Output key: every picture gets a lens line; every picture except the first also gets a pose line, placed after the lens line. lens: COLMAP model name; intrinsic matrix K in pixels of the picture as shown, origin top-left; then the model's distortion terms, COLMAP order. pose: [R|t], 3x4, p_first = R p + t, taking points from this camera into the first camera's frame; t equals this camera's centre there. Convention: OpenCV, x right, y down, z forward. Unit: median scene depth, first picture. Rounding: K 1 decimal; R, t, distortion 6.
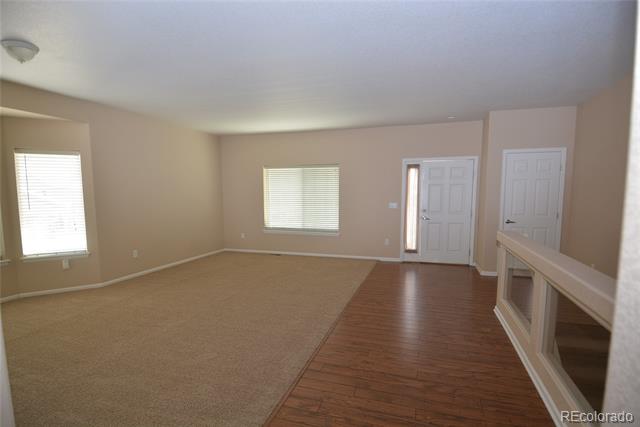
lens RADIAL K [[330.4, 0, 321.9], [0, 330.4, 227.5], [0, 0, 1]] dist [0.032007, -0.032691]
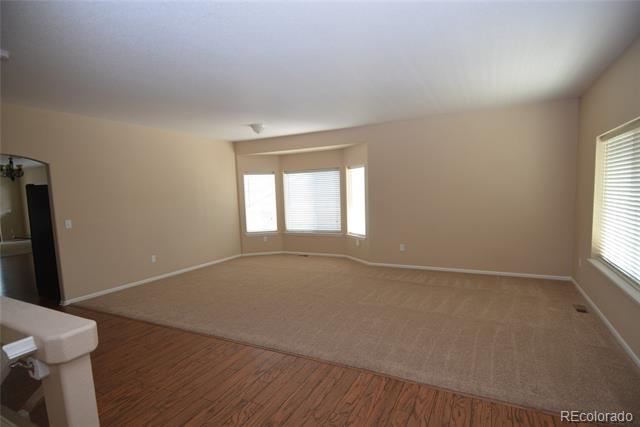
lens RADIAL K [[330.4, 0, 321.9], [0, 330.4, 227.5], [0, 0, 1]] dist [0.032007, -0.032691]
pose [[-0.169731, 0.110428, -0.979284, 0.815074], [-0.068656, 0.989963, 0.123532, -0.152104], [0.983096, 0.088201, -0.160446, 1.287751]]
